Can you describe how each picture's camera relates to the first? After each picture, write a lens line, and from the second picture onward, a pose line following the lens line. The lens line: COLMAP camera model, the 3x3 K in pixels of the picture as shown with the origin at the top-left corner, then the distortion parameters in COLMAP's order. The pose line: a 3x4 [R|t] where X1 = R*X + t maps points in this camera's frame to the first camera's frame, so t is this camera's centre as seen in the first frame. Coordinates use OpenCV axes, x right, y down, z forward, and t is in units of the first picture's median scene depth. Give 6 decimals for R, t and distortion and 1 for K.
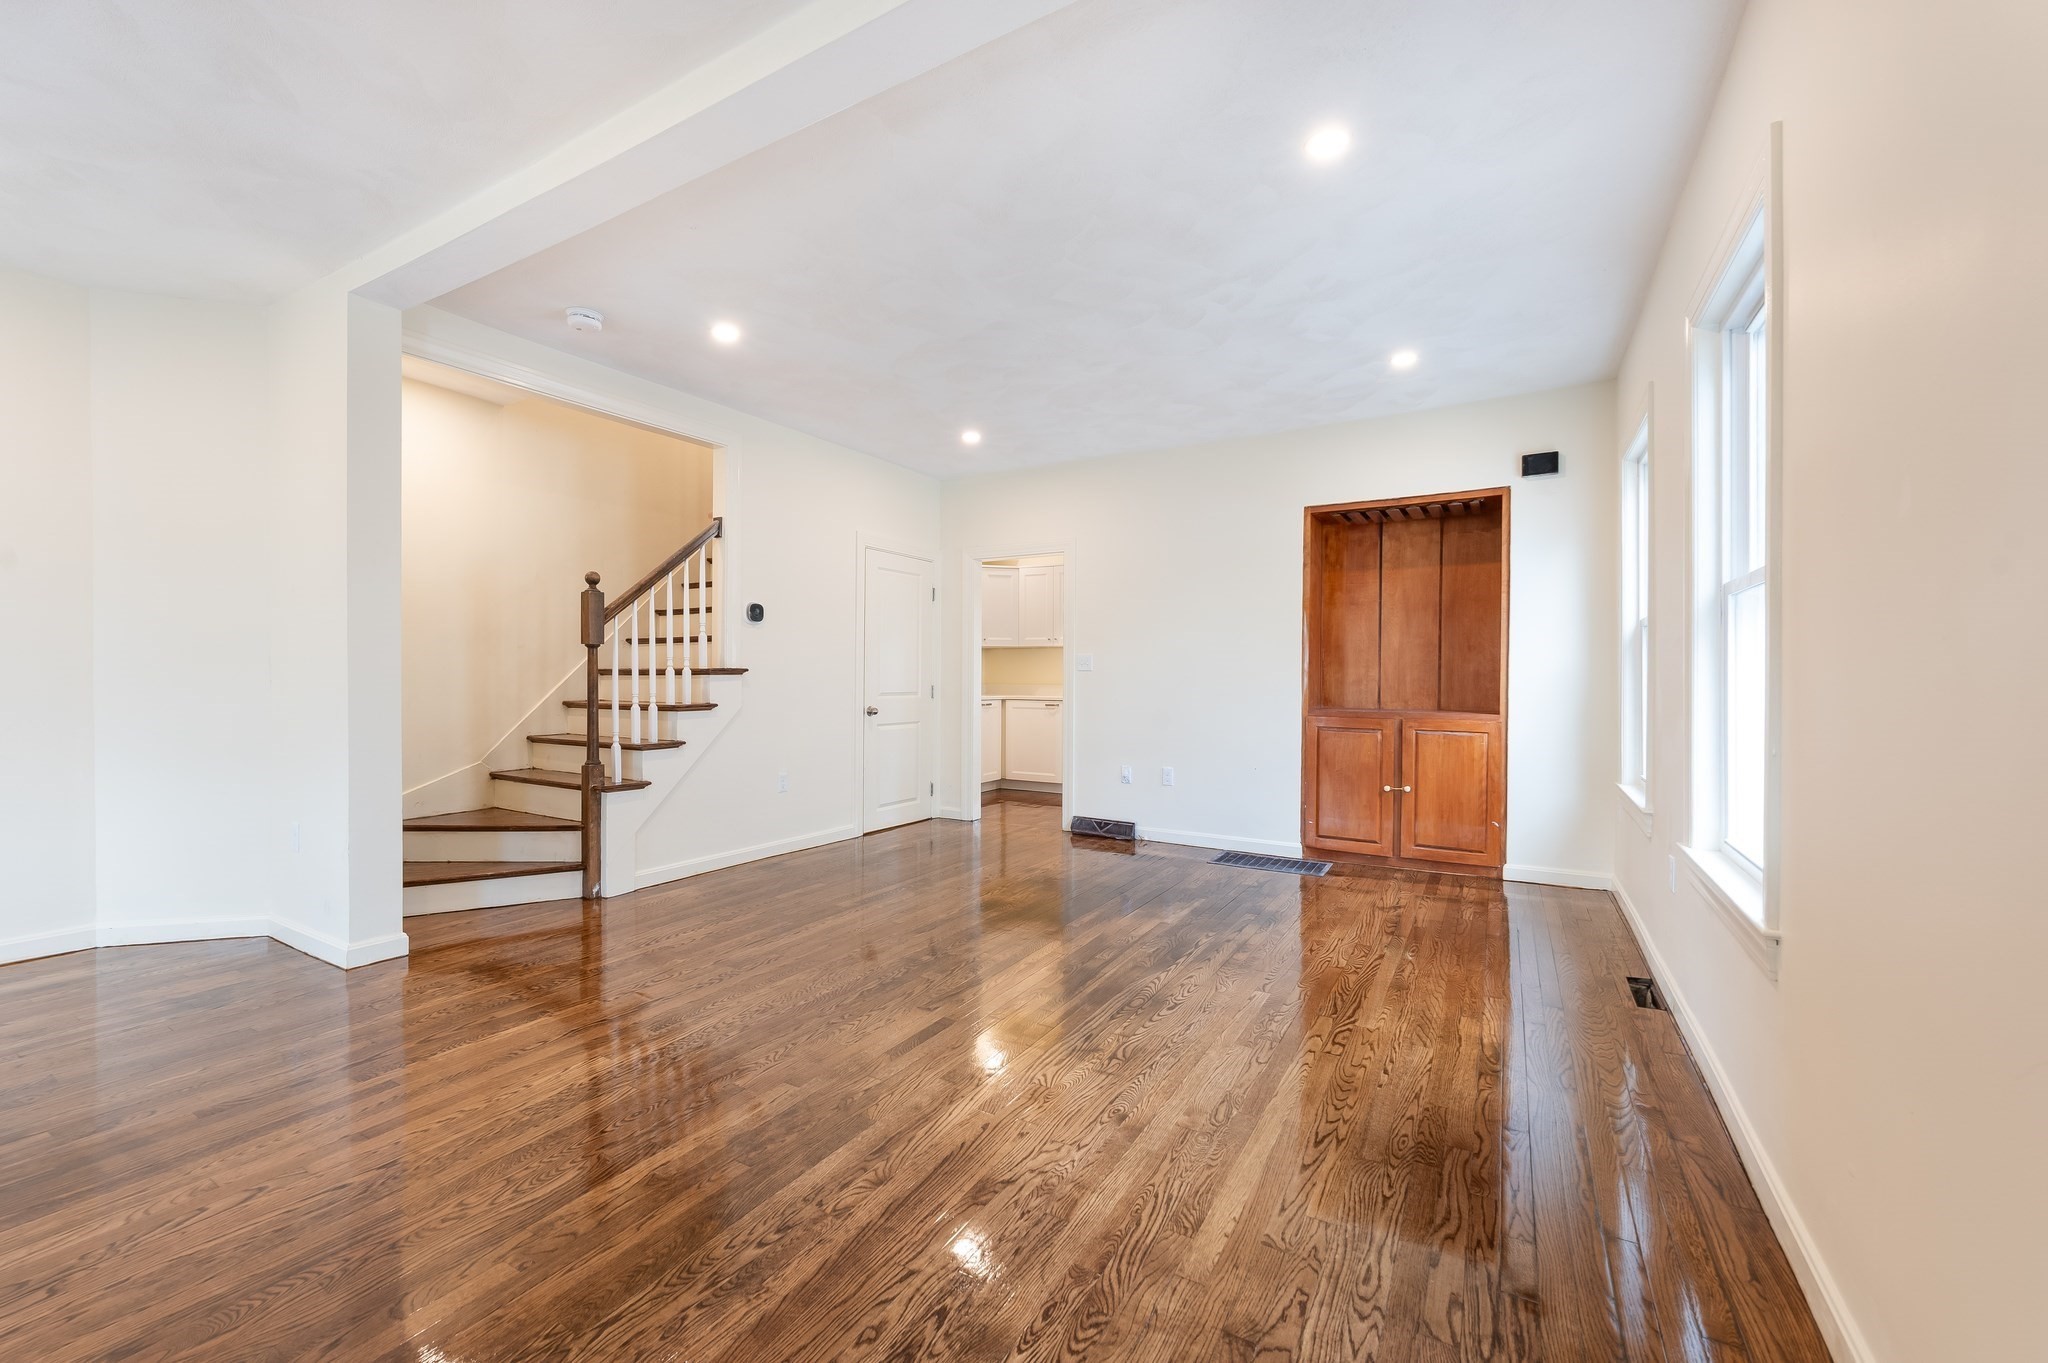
lens RADIAL K [[821.4, 0, 1024.0], [0, 821.4, 681.5], [0, 0, 1]] dist [-0.000653, -0.000134]
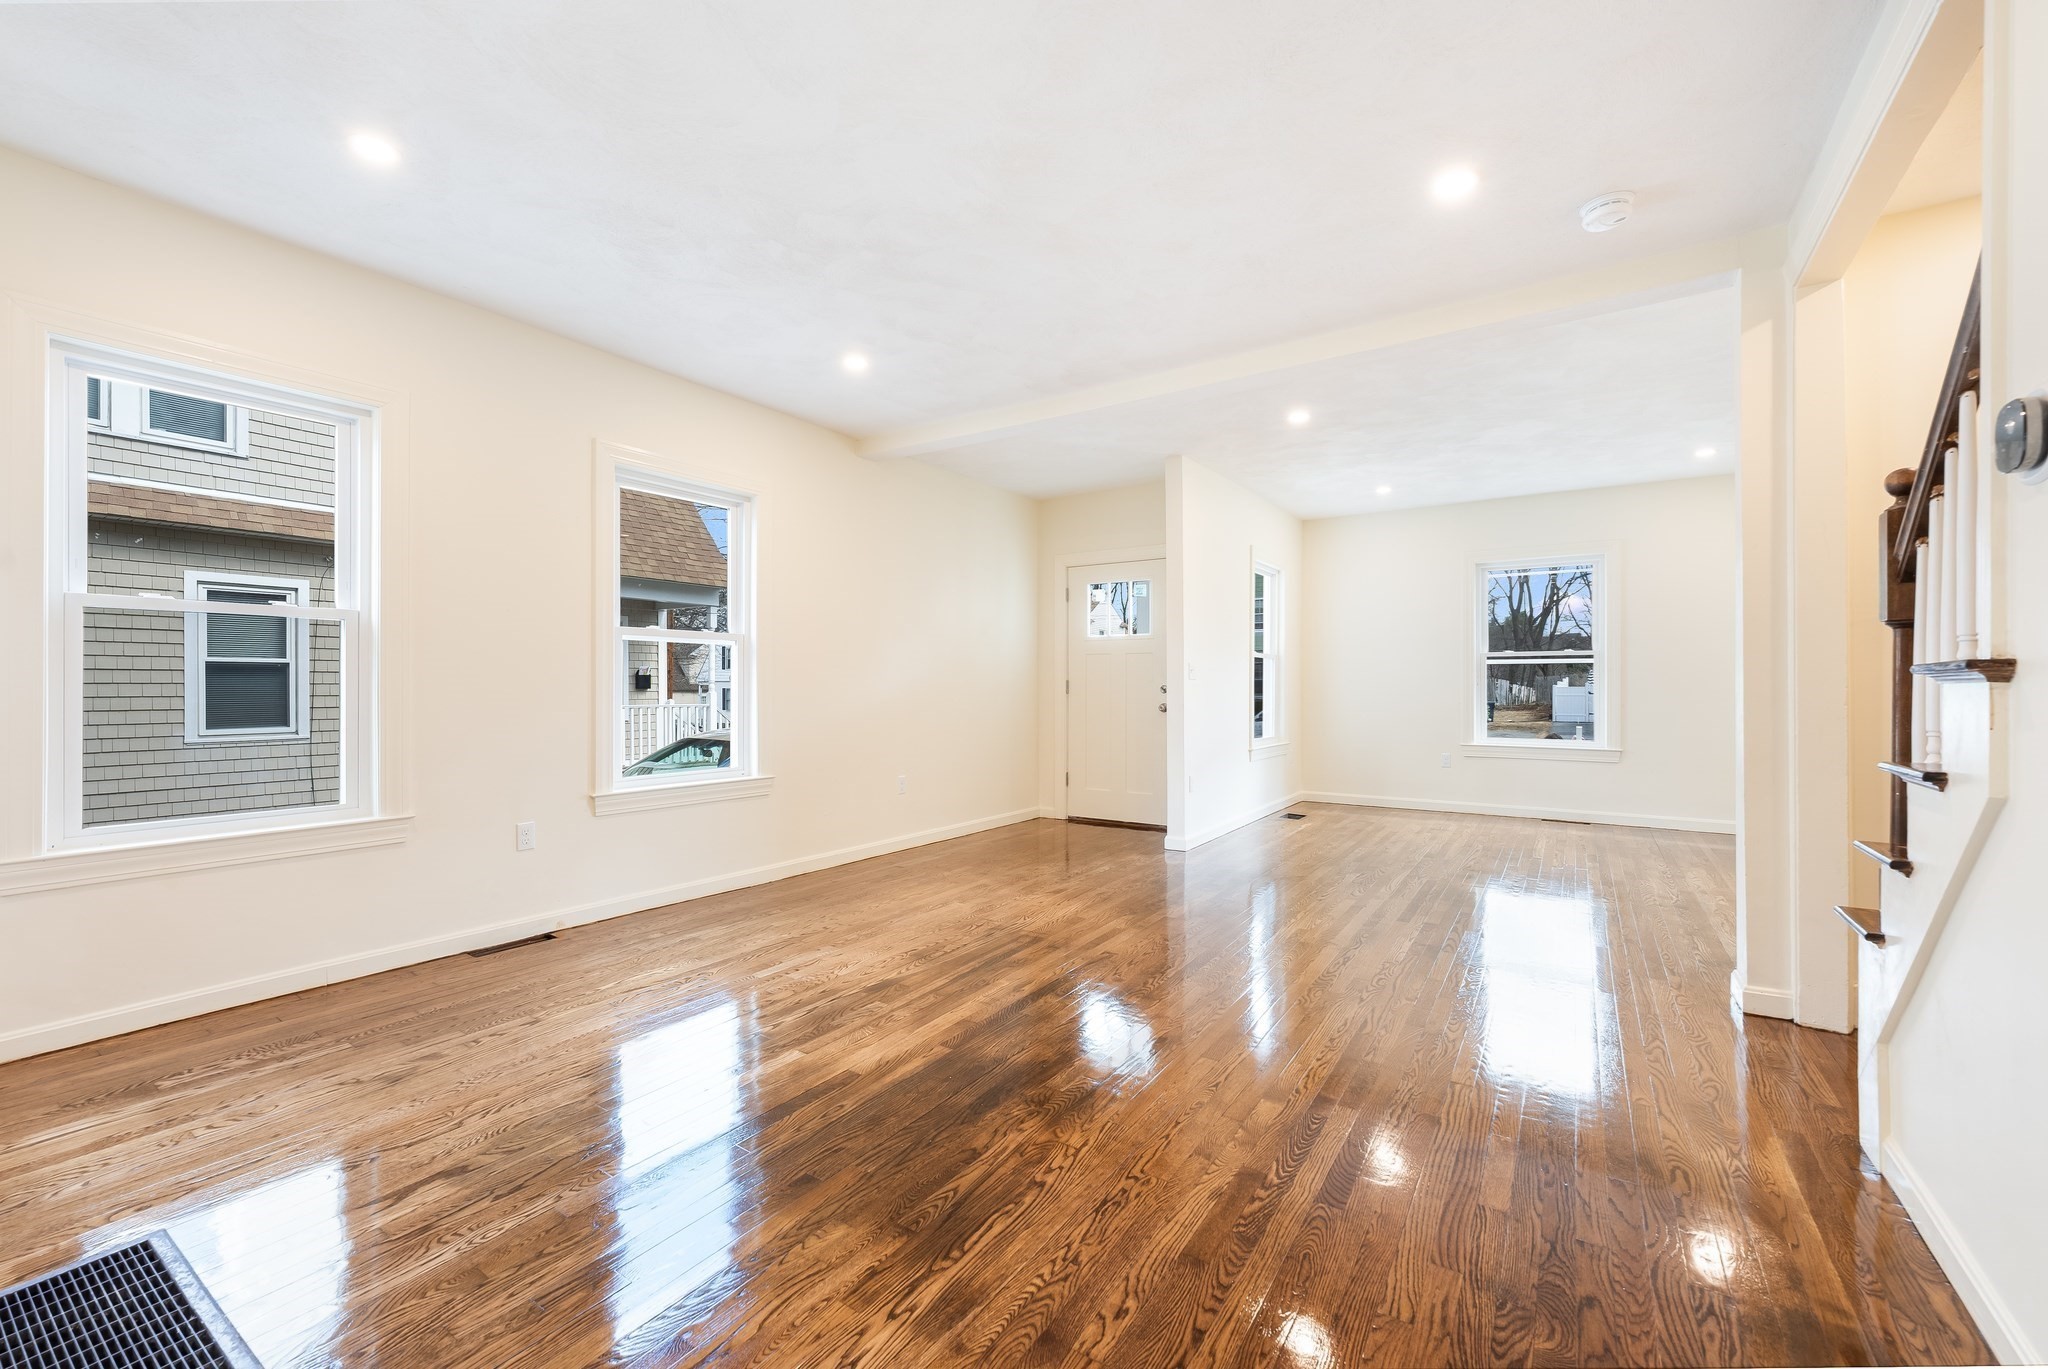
lens RADIAL K [[836.1, 0, 1024.0], [0, 836.1, 684.5], [0, 0, 1]] dist [-0.001039, -0.000182]
pose [[-0.998138, -0.002073, 0.060960, -0.039635], [-0.001679, 0.999977, 0.006513, -0.007996], [-0.060972, 0.006399, -0.998119, 1.376553]]
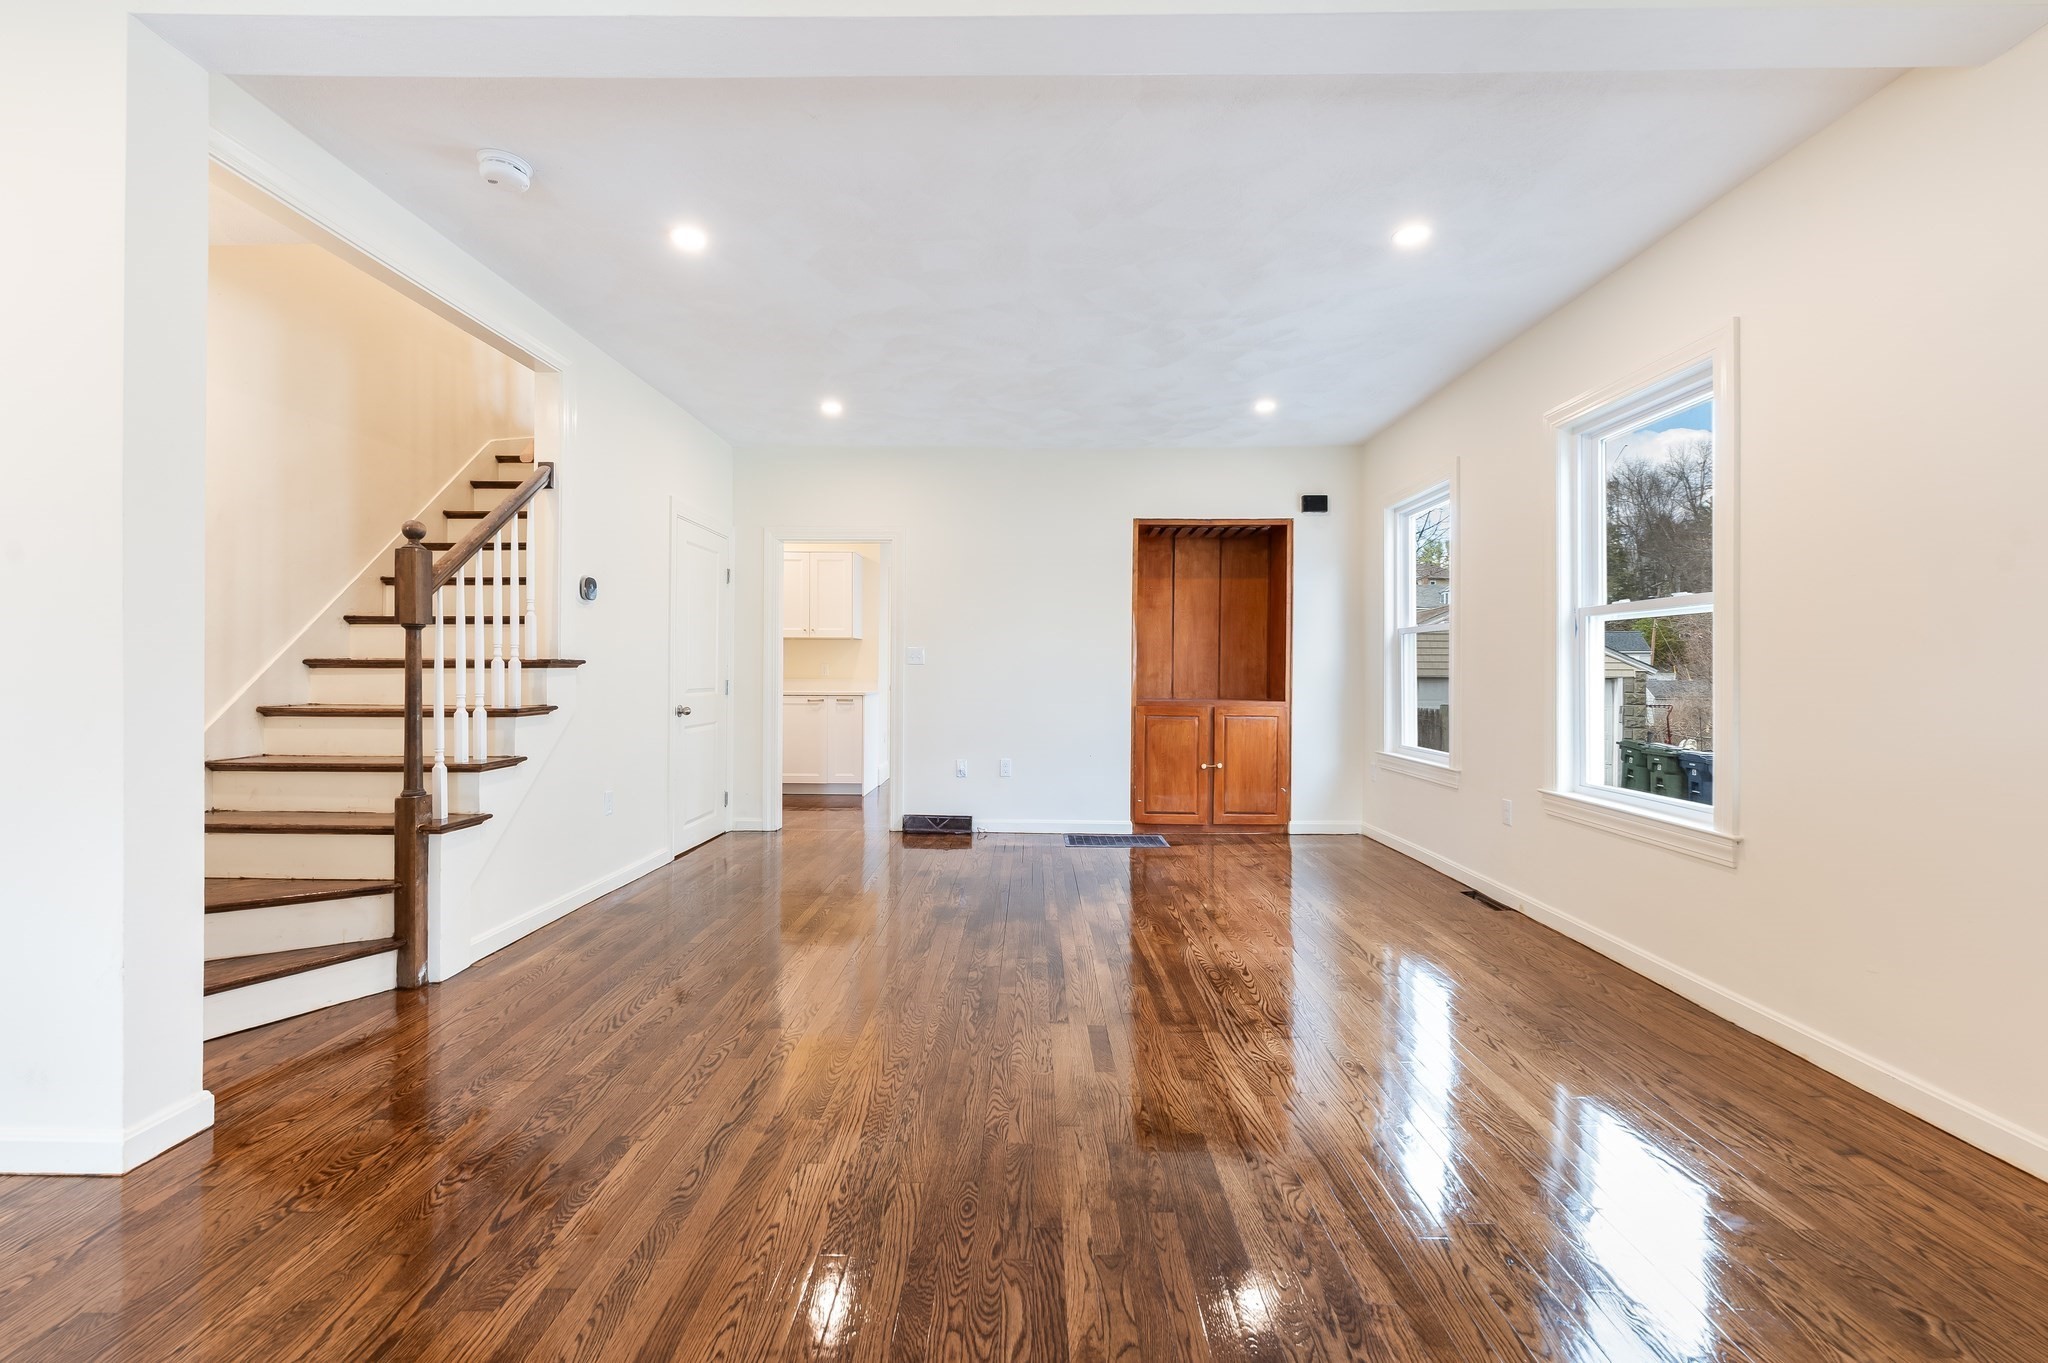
lens RADIAL K [[819.8, 0, 1028.3], [0, 819.8, 673.4], [0, 0, 1]] dist [0.000016, 0.000072]
pose [[0.866243, -0.000883, 0.499622, -0.378882], [0.001246, 0.999999, -0.000392, -0.002273], [-0.499622, 0.000962, 0.866243, 0.119772]]
